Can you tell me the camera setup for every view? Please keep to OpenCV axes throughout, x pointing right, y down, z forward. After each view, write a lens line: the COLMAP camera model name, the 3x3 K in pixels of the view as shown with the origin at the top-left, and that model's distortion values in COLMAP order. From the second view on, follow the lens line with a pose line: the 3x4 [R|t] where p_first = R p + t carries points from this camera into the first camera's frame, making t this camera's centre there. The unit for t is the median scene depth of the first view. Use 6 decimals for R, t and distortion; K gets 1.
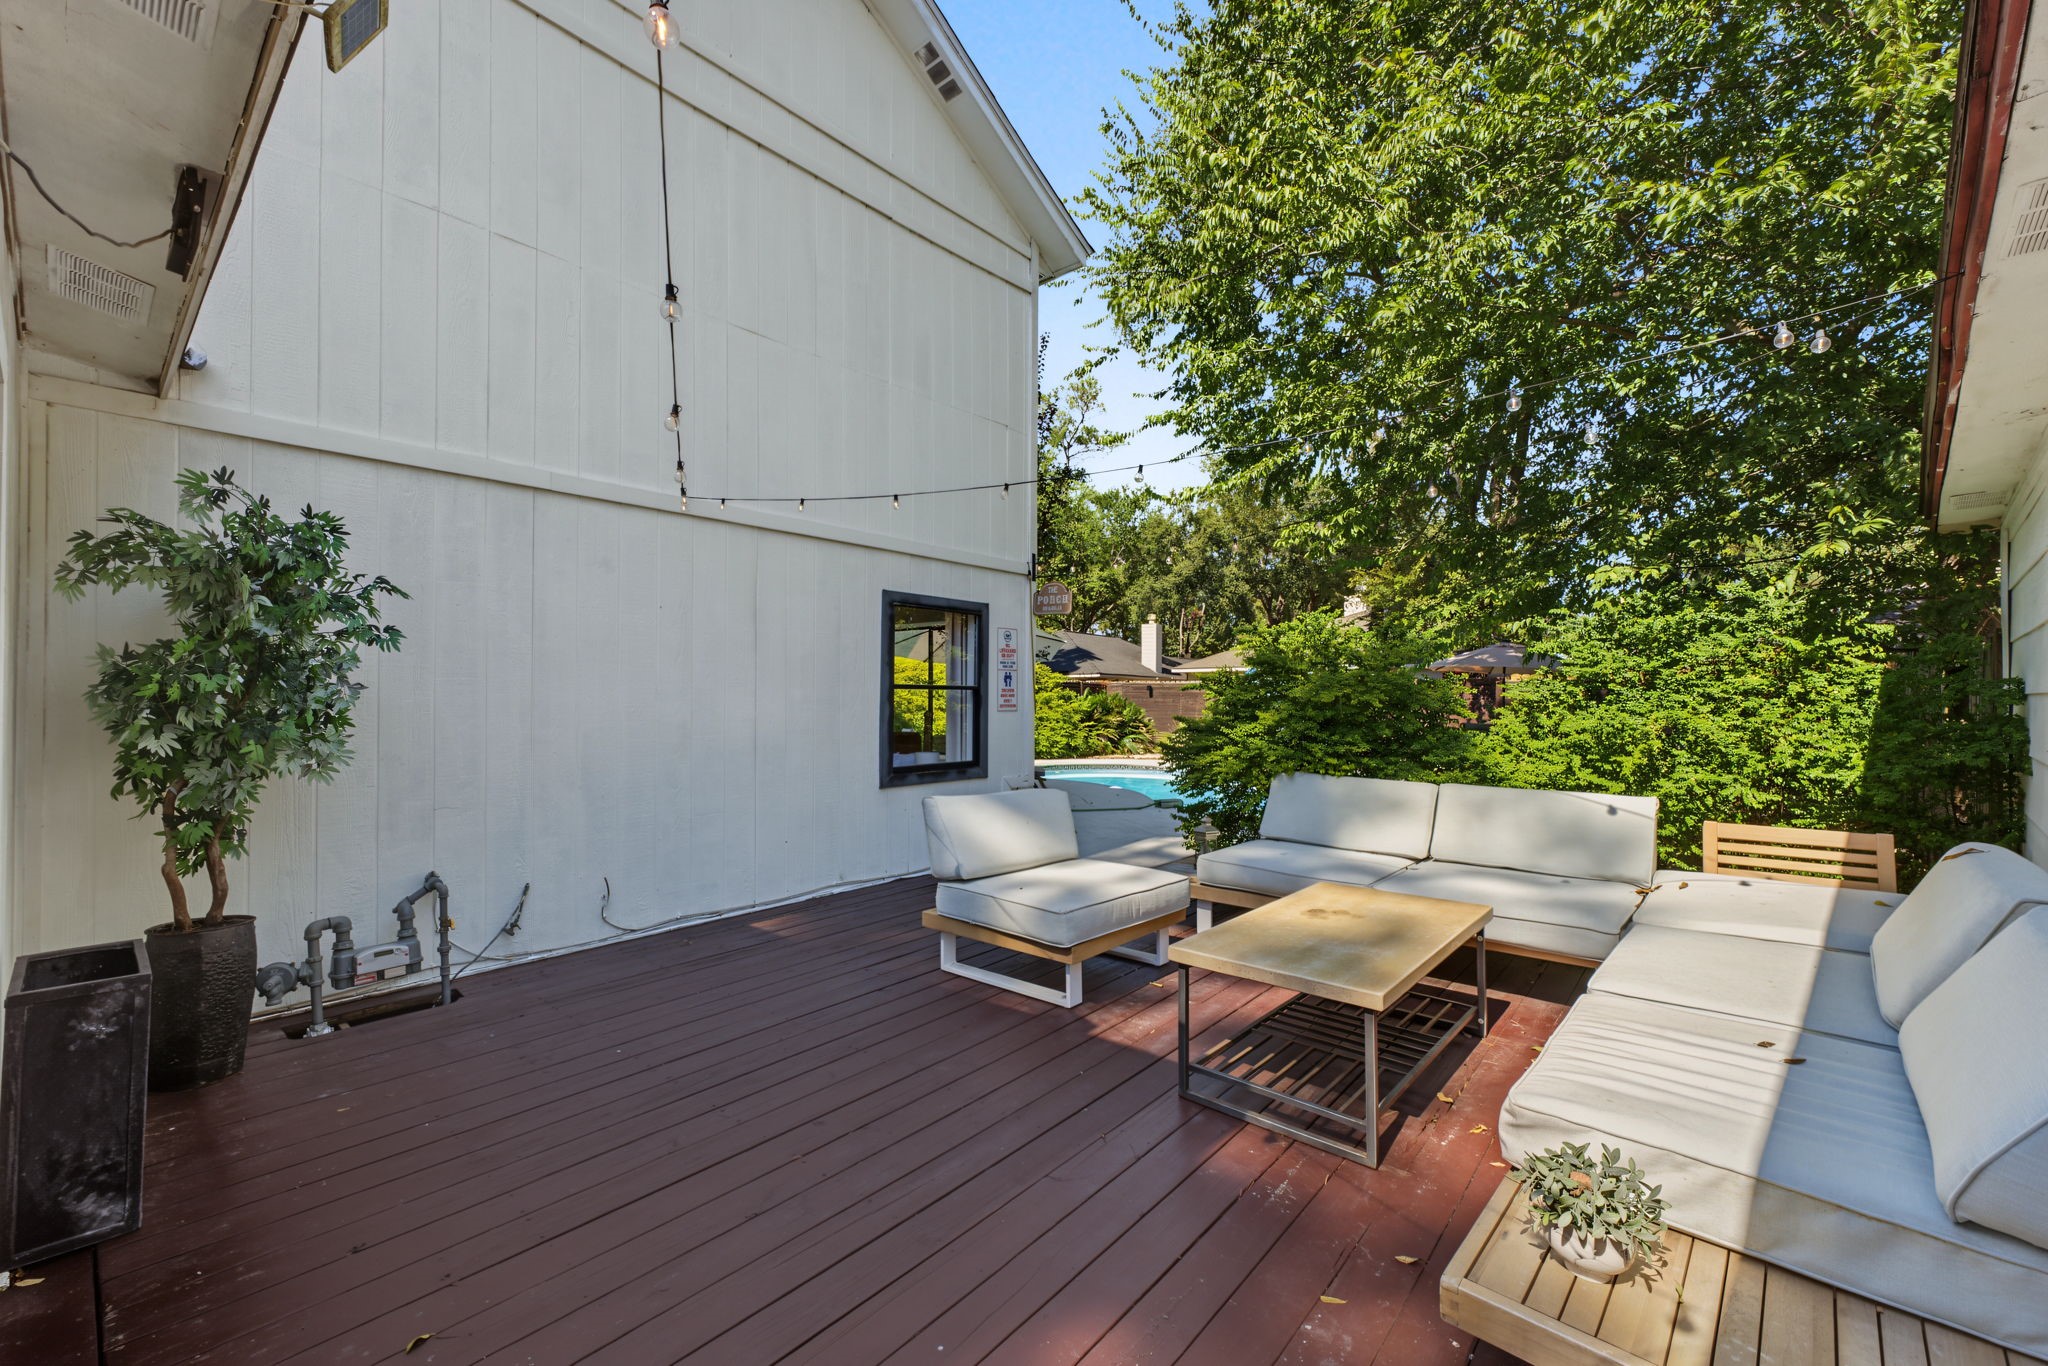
lens RADIAL K [[832.3, 0, 1022.9], [0, 832.3, 688.0], [0, 0, 1]] dist [-0.000846, 0.000004]
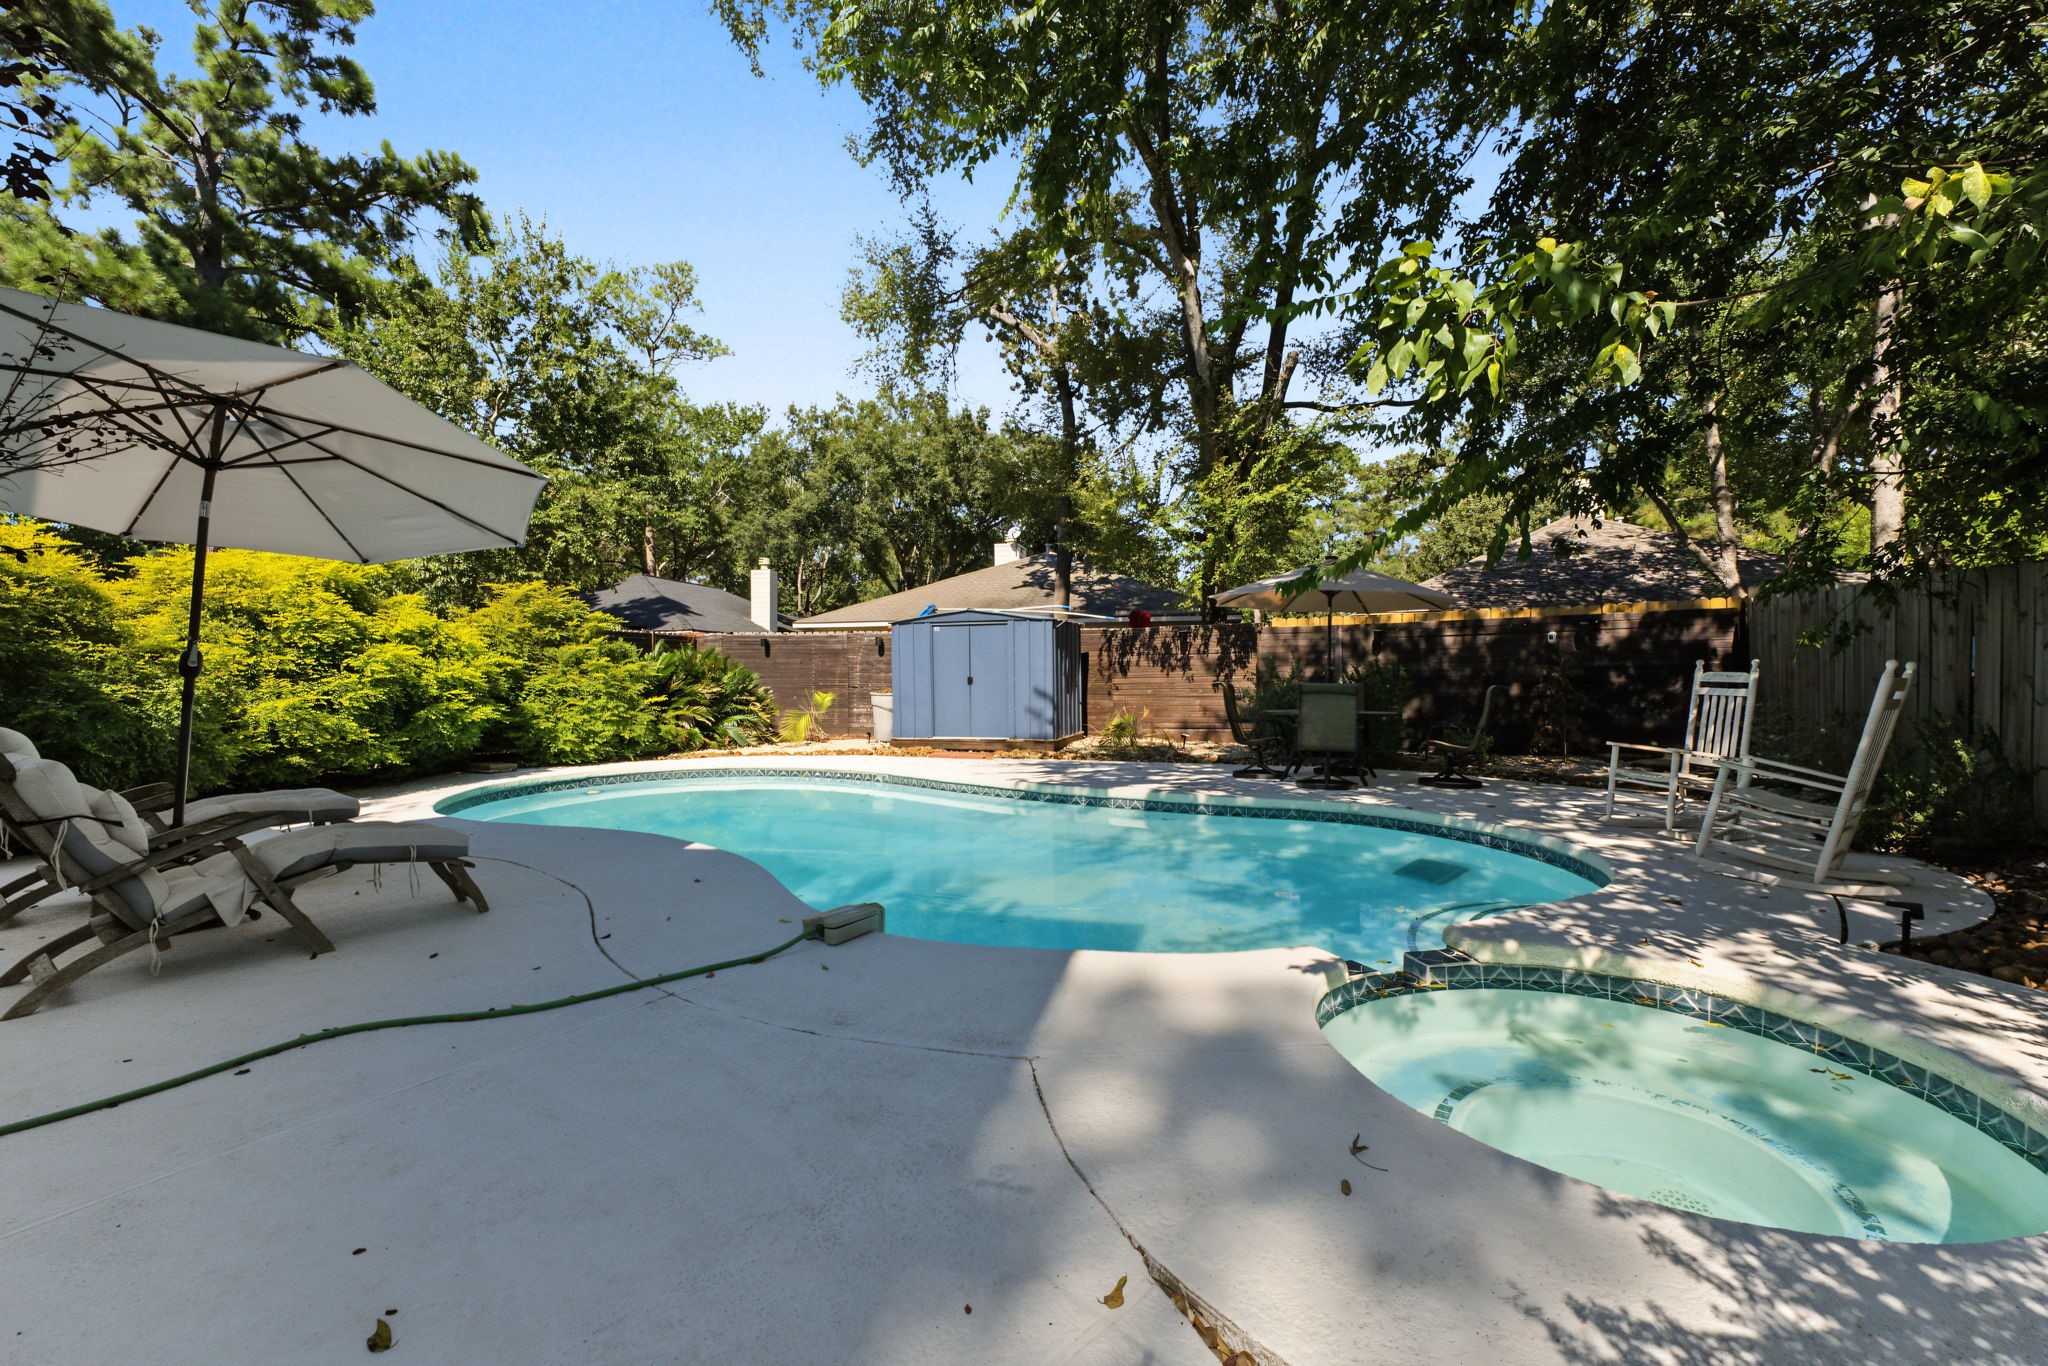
lens RADIAL K [[832.3, 0, 1027.9], [0, 832.3, 675.3], [0, 0, 1]] dist [-0.000846, 0.000004]
pose [[0.894582, -0.007731, 0.446837, 0.024190], [-0.002340, 0.999756, 0.021981, 0.006266], [-0.446898, -0.020710, 0.894345, 0.175848]]
